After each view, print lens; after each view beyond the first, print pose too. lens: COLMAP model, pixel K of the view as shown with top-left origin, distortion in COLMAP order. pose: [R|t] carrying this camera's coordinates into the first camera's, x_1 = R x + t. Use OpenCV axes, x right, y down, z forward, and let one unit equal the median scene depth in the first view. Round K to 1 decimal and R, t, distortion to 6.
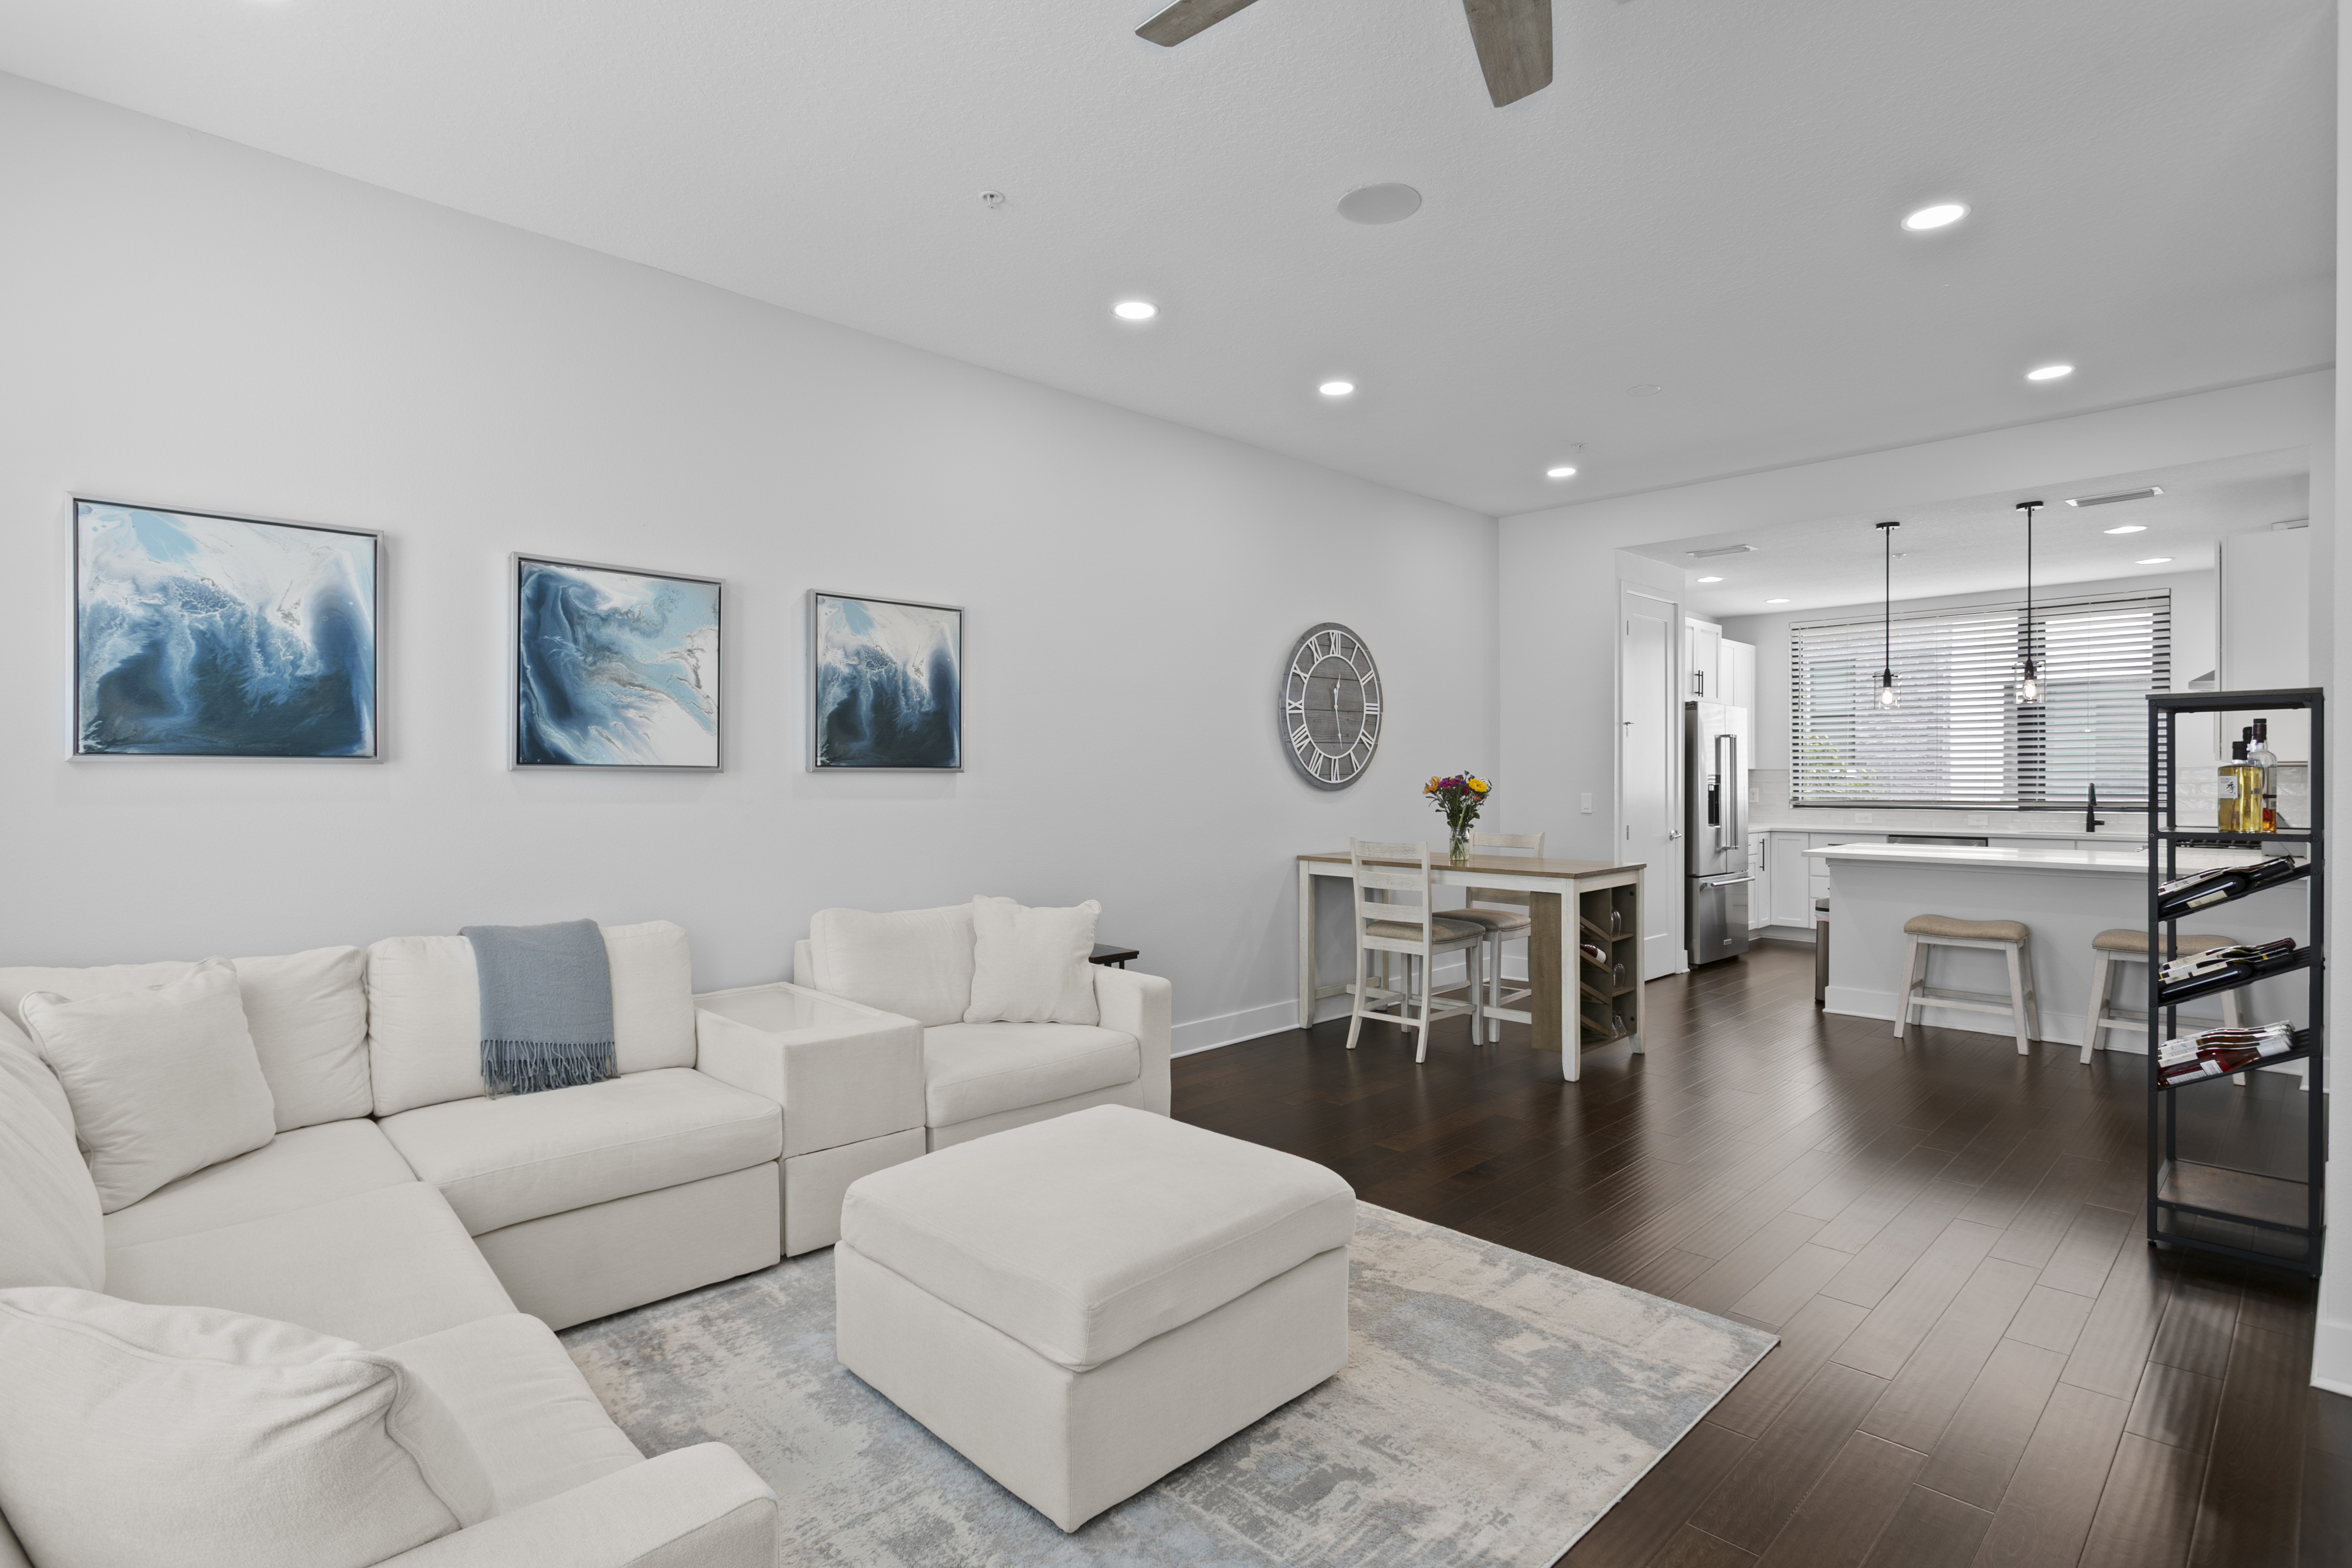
lens RADIAL K [[1136.5, 0, 1139.0], [0, 1136.5, 786.0], [0, 0, 1]] dist [-0.013702, 0.001415]
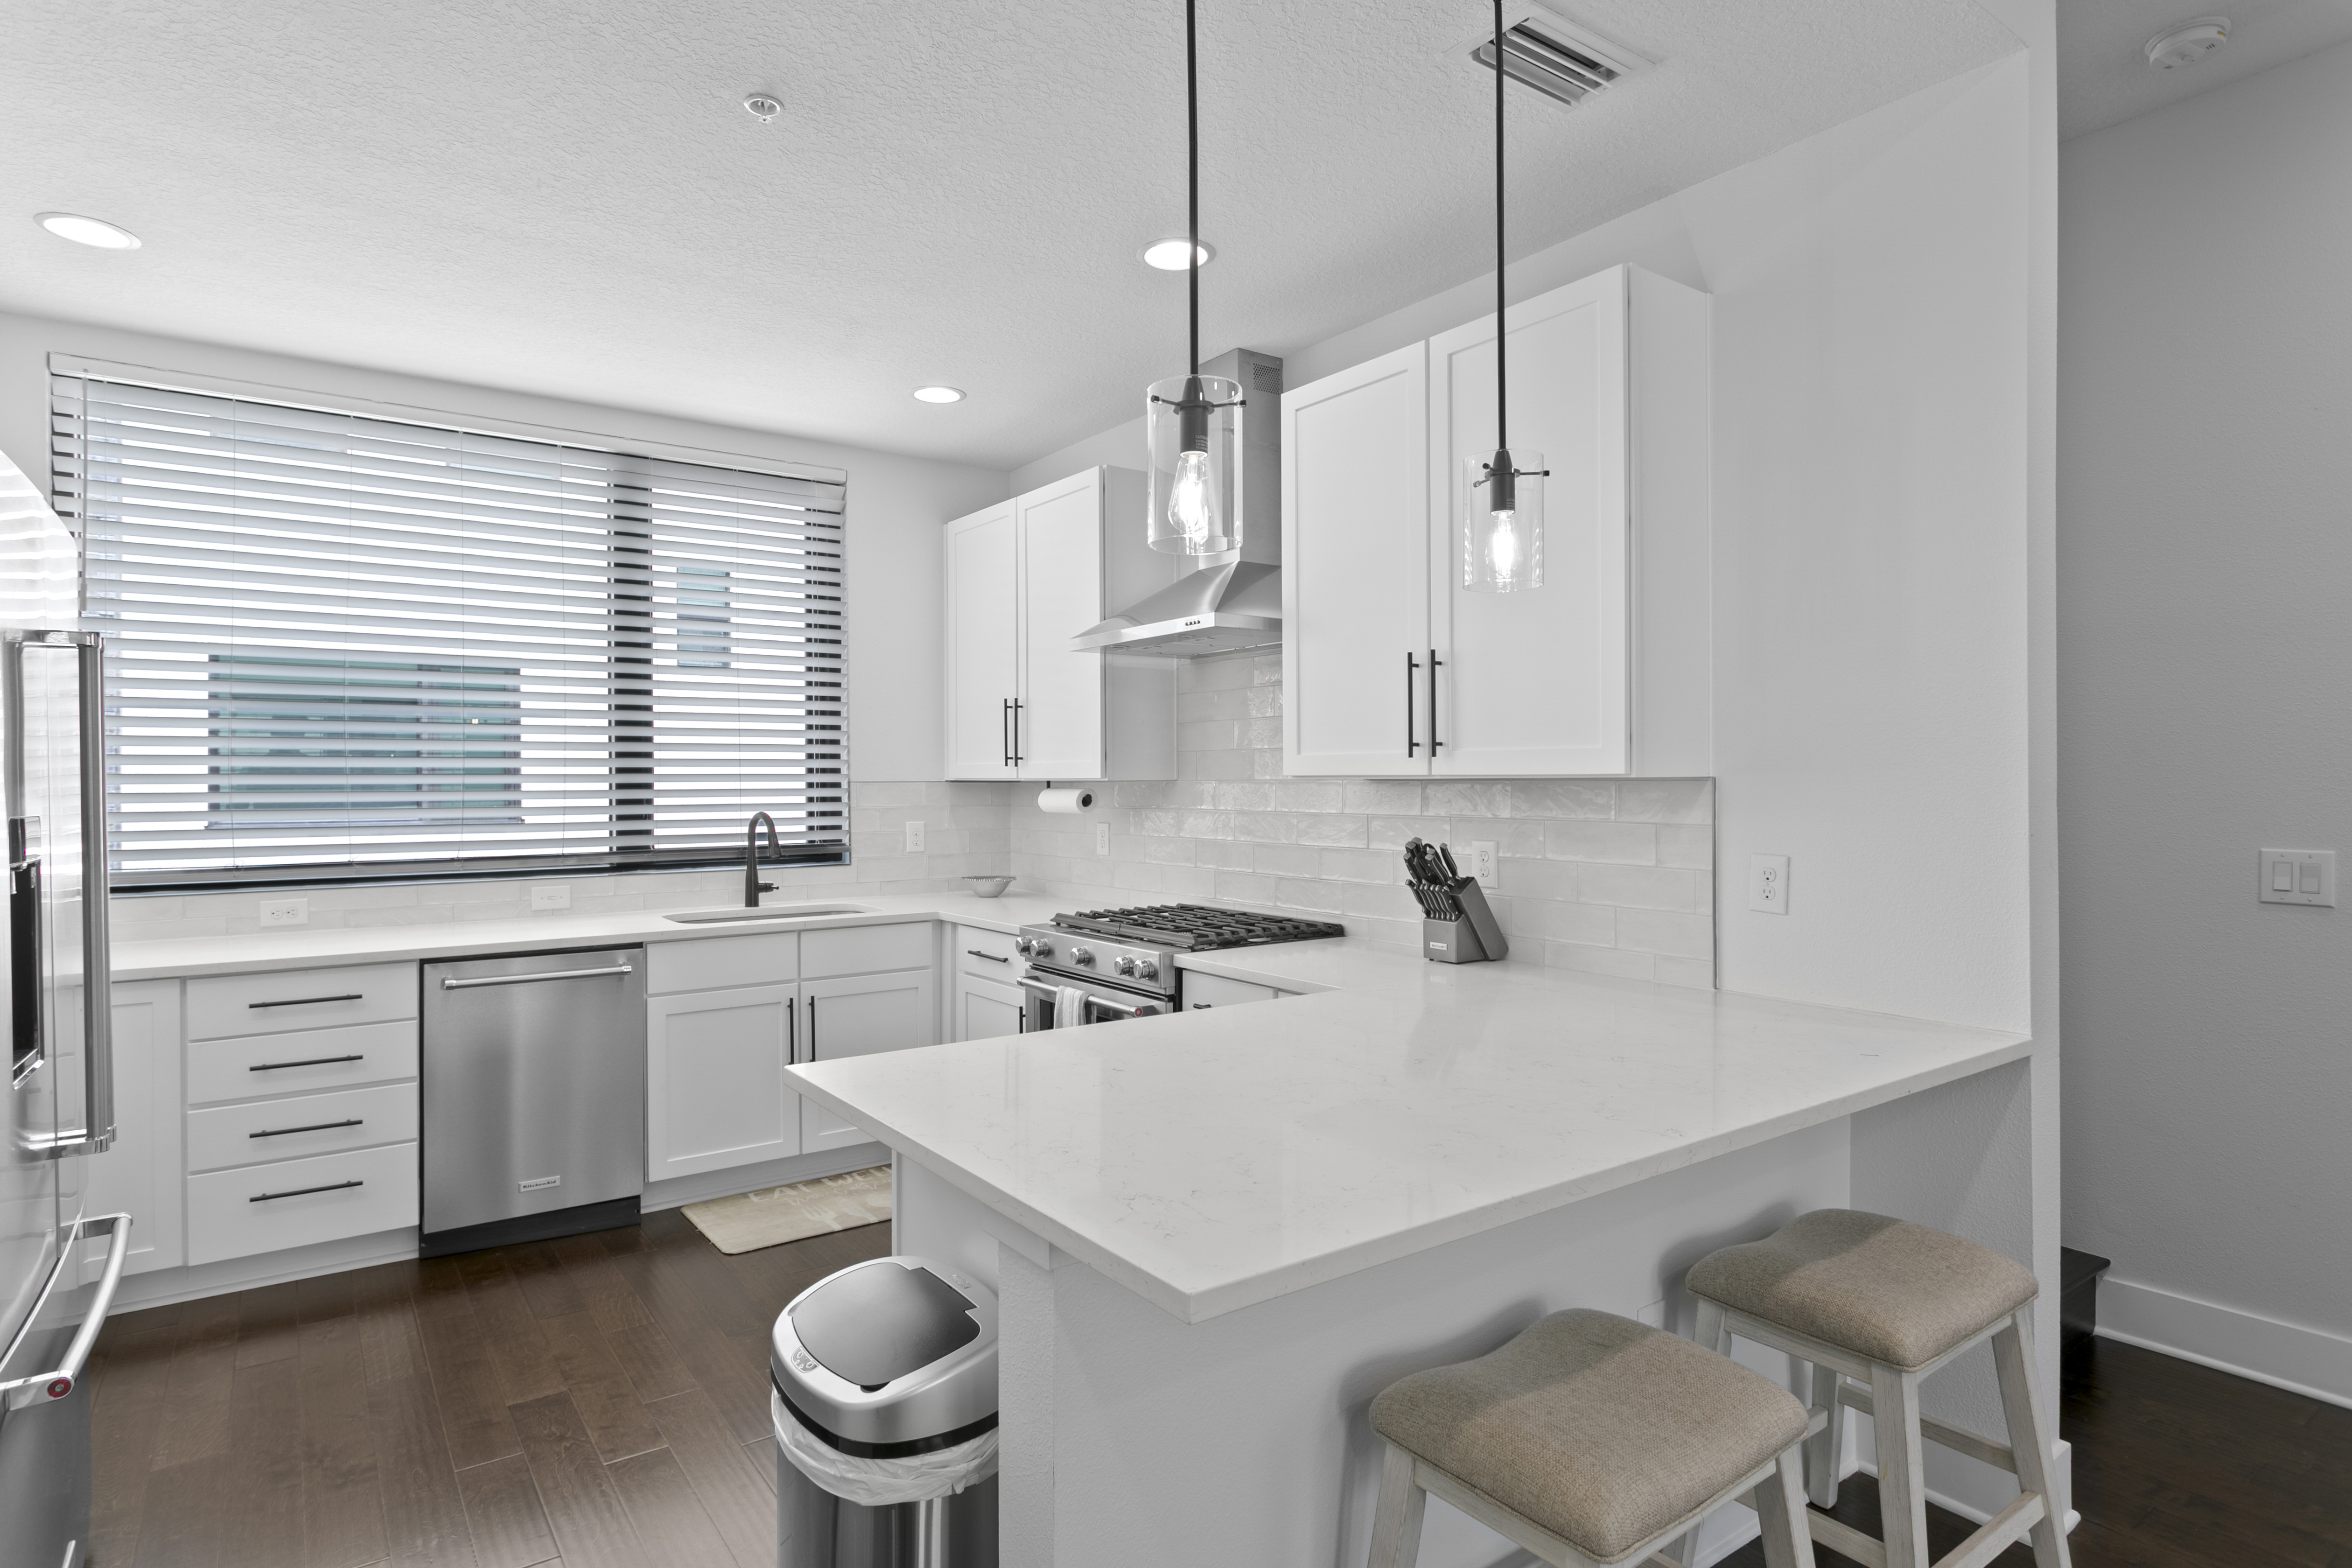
lens RADIAL K [[1266.2, 0, 1161.8], [0, 1266.2, 778.8], [0, 0, 1]] dist [-0.004561, 0.003523]
pose [[0.146016, 0.004644, 0.989271, 0.535804], [0.011810, 0.999910, -0.006437, -0.021260], [-0.989212, 0.012623, 0.145948, 1.321675]]
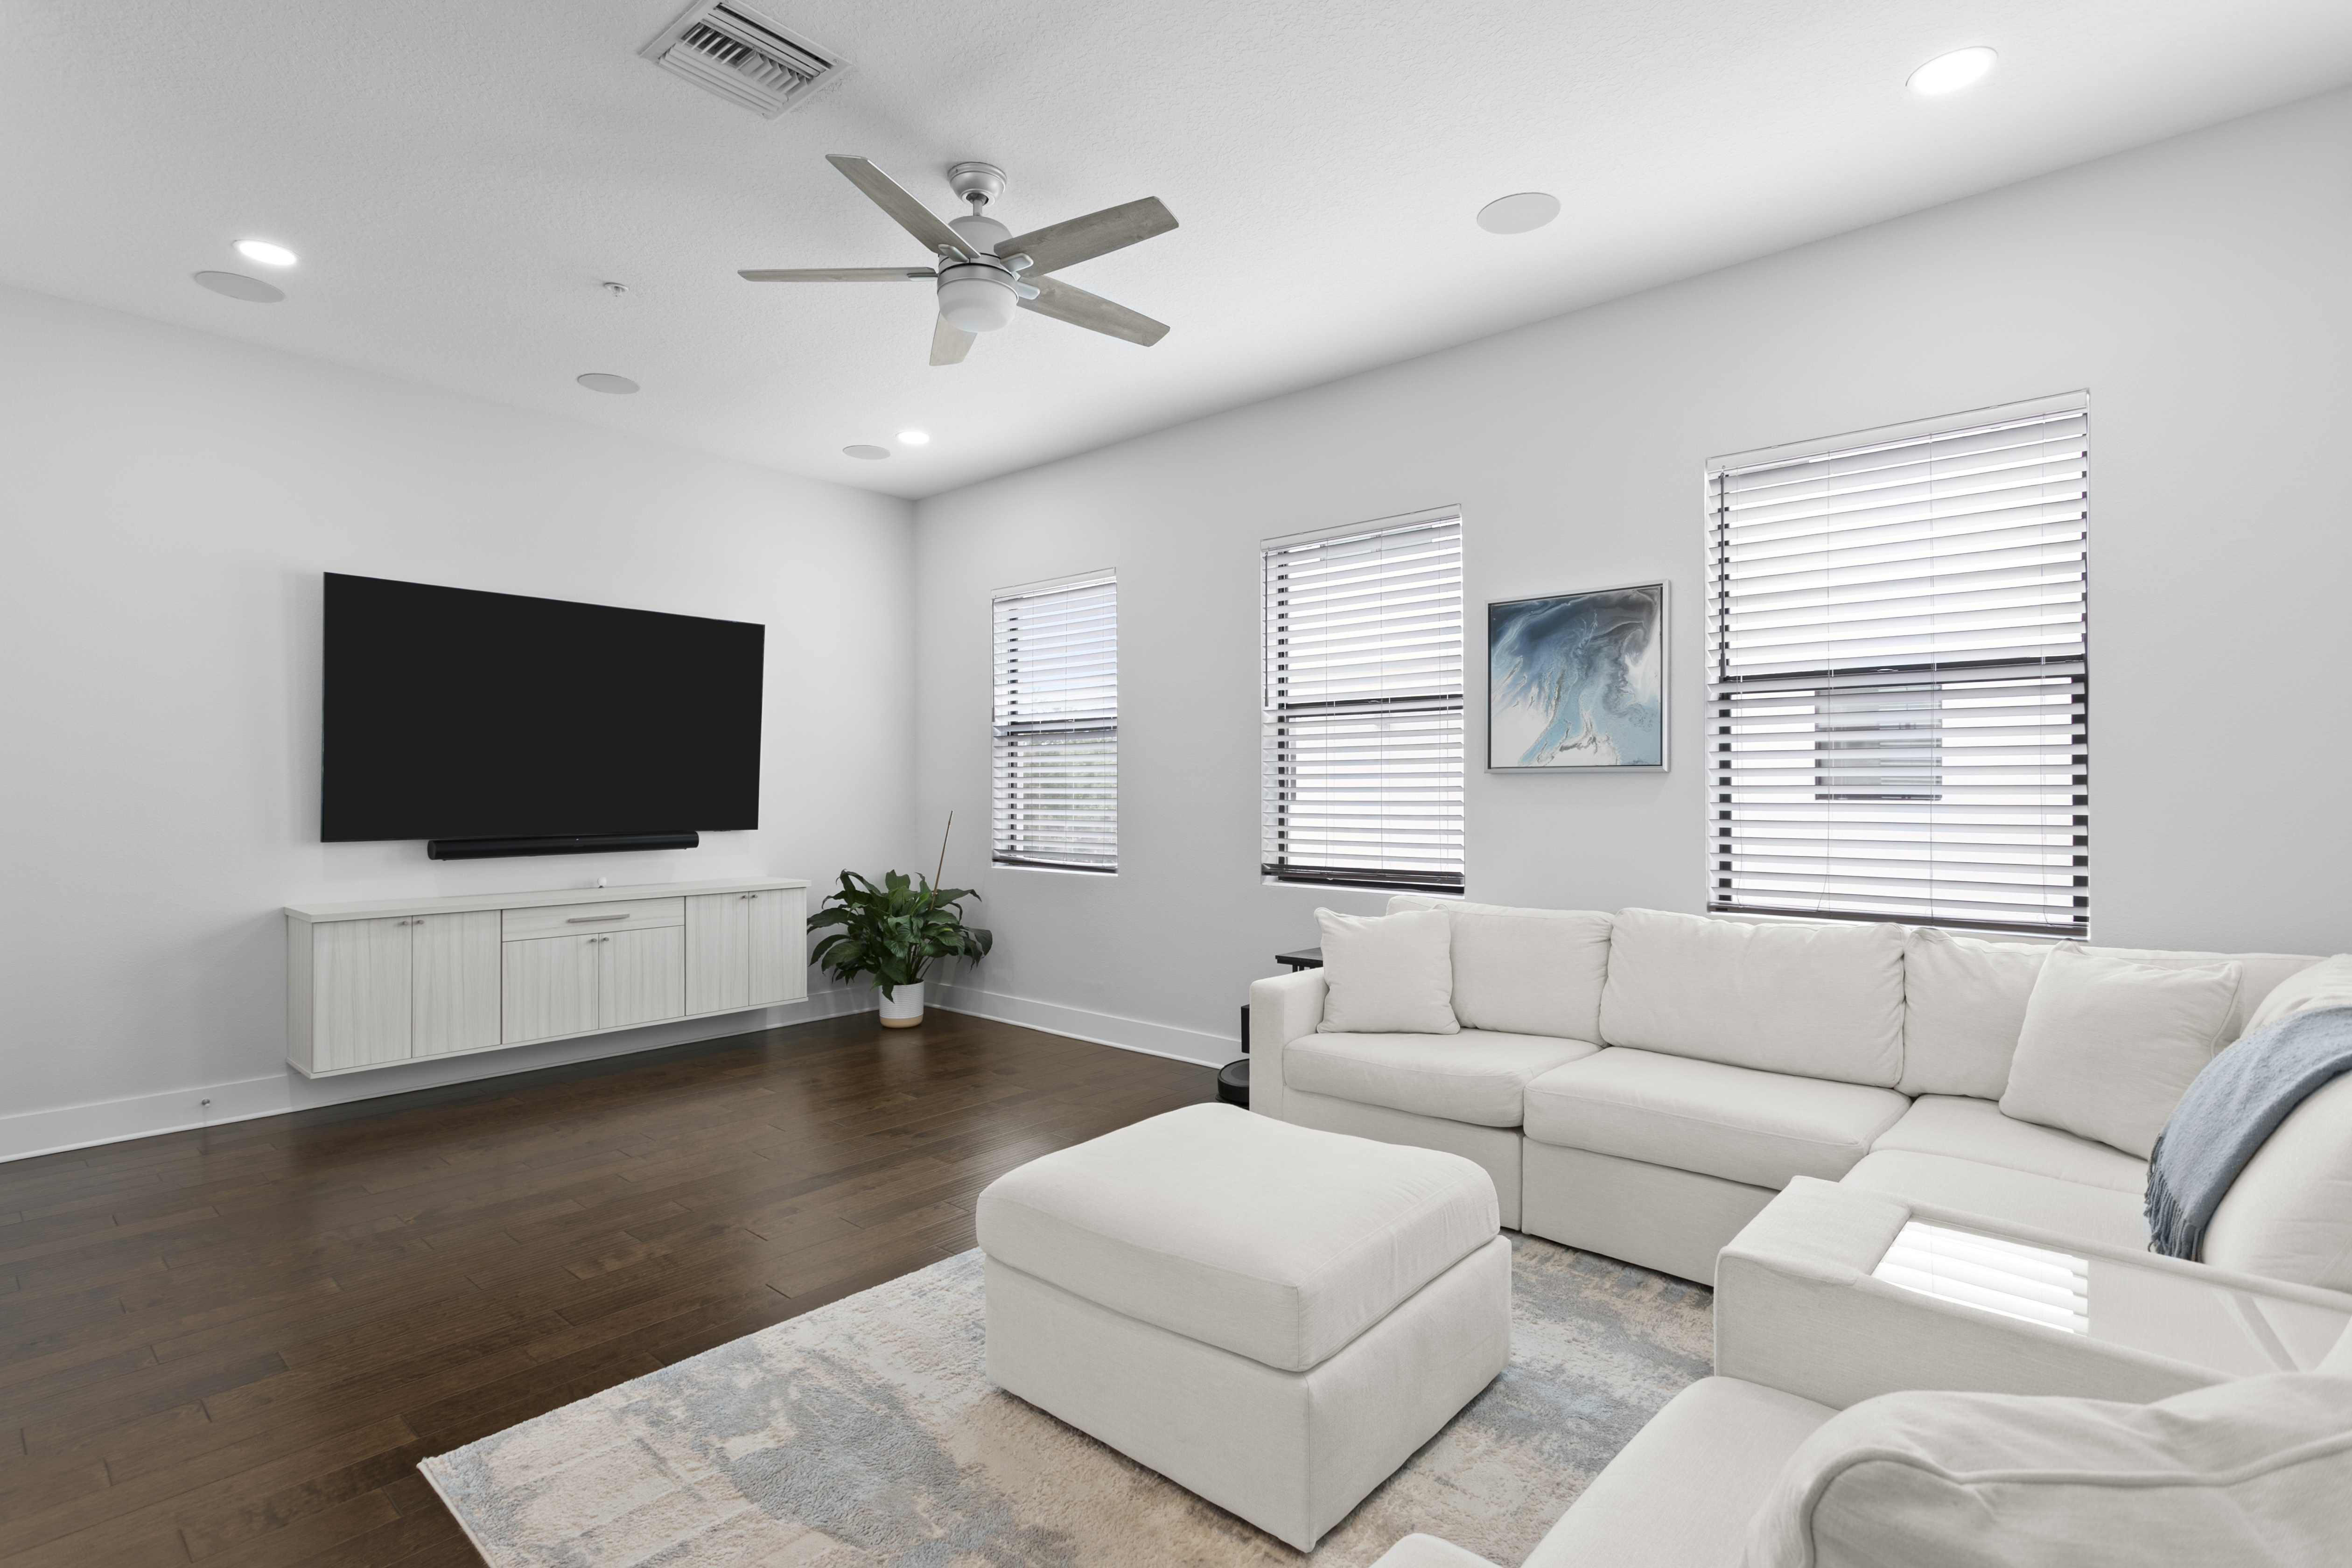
lens RADIAL K [[1114.3, 0, 1140.5], [0, 1114.3, 787.7], [0, 0, 1]] dist [0.002636, 0.000234]
pose [[-0.996652, 0.003078, -0.081703, 0.071066], [0.002797, 0.999990, 0.003560, 0.004122], [0.081713, 0.003320, -0.996650, 1.064466]]
